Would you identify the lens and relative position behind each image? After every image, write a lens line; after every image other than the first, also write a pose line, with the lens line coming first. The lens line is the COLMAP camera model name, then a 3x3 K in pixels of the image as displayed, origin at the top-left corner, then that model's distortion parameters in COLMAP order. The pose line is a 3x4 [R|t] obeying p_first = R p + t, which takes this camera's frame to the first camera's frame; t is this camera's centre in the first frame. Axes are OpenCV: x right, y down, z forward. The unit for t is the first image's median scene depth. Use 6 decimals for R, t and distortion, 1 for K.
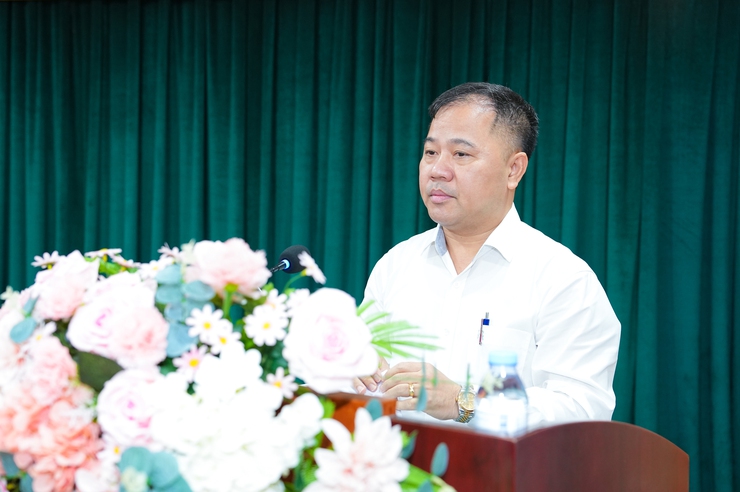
lens RADIAL K [[1020.6, 0, 383.0], [0, 1020.6, 246.2], [0, 0, 1]] dist [0.120574, 0.034338]
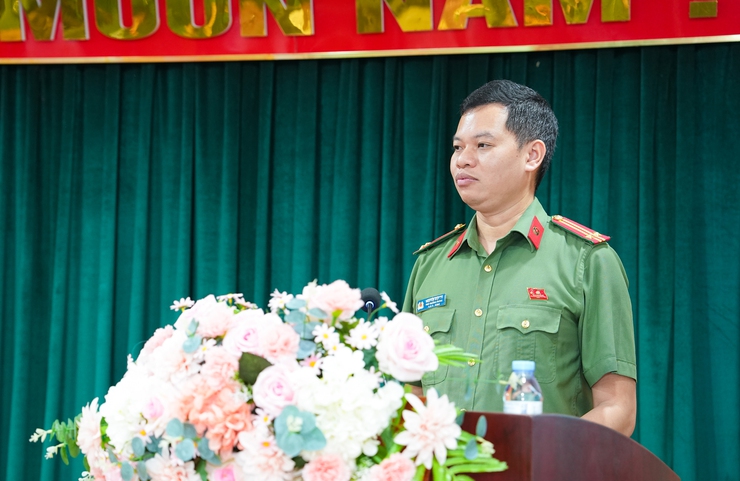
lens RADIAL K [[1829.7, 0, 370.0], [0, 1829.7, 240.5], [0, 0, 1]] dist [0.521549, -0.101040]
pose [[0.999517, 0.002103, 0.031021, -0.073073], [0.000926, 0.995255, -0.097300, 0.076492], [-0.031078, 0.097282, 0.994772, -0.645726]]
